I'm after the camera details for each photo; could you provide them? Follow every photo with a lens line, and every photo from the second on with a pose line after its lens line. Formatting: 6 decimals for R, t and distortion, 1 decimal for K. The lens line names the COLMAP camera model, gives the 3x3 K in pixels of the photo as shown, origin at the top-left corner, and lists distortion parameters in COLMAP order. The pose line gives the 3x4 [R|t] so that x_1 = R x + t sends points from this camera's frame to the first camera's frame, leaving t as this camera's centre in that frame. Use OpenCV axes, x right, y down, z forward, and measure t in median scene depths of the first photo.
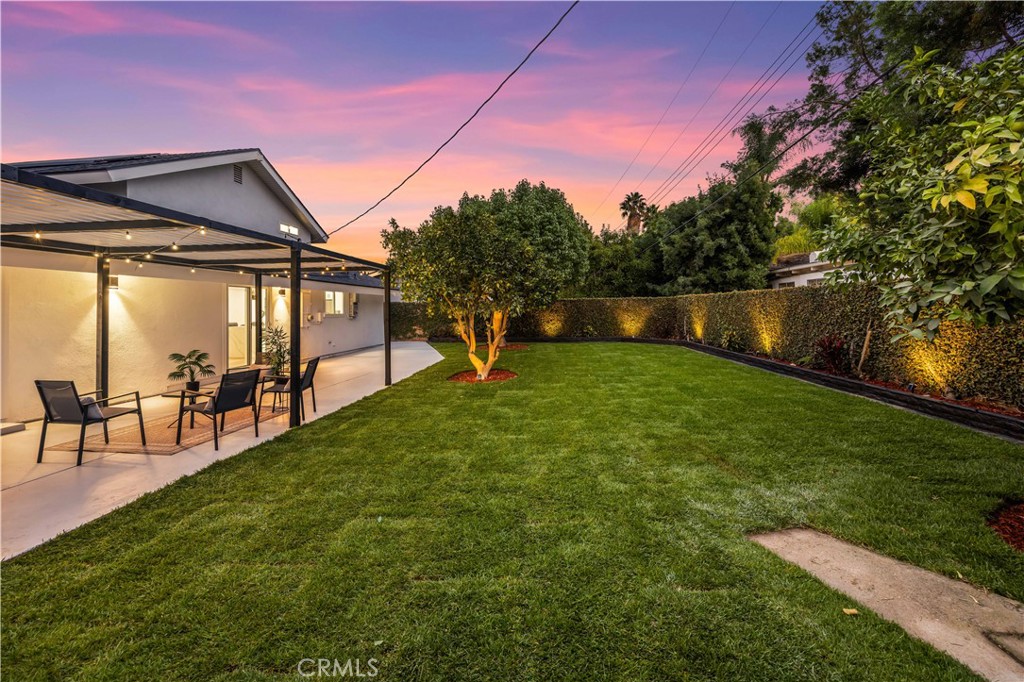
lens RADIAL K [[400.5, 0, 512.7], [0, 400.5, 304.3], [0, 0, 1]] dist [-0.007828, 0.000115]
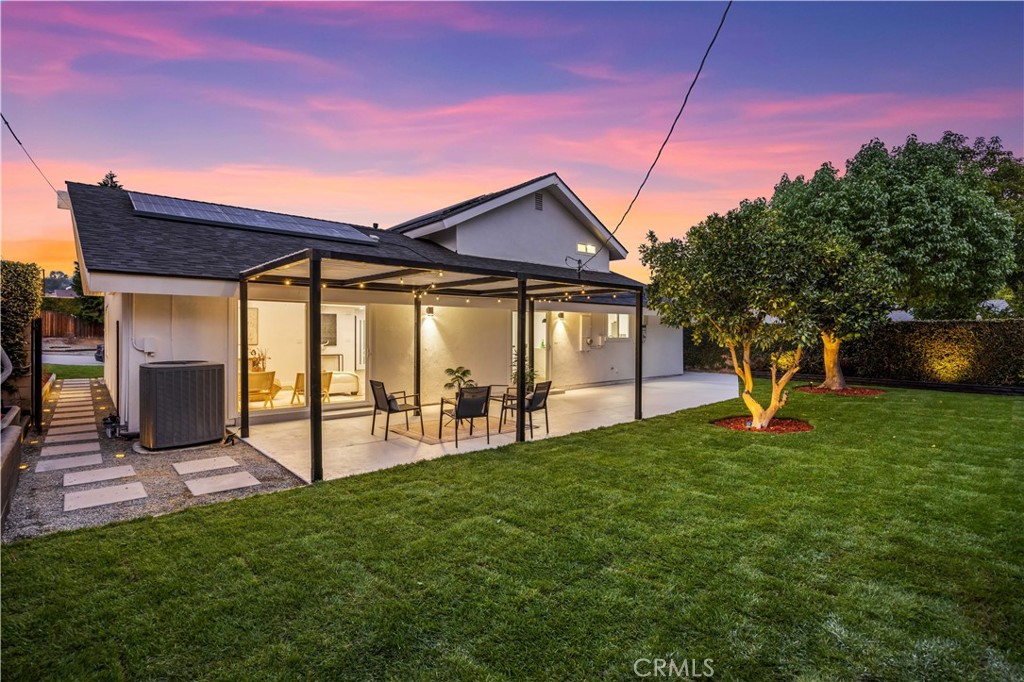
lens RADIAL K [[497.3, 0, 512.0], [0, 497.3, 341.0], [0, 0, 1]] dist [-0.018636, -0.000098]
pose [[0.730165, 0.025824, -0.682782, 0.240848], [-0.002741, 0.999388, 0.034867, -0.011851], [0.683265, -0.023587, 0.729789, -0.003749]]
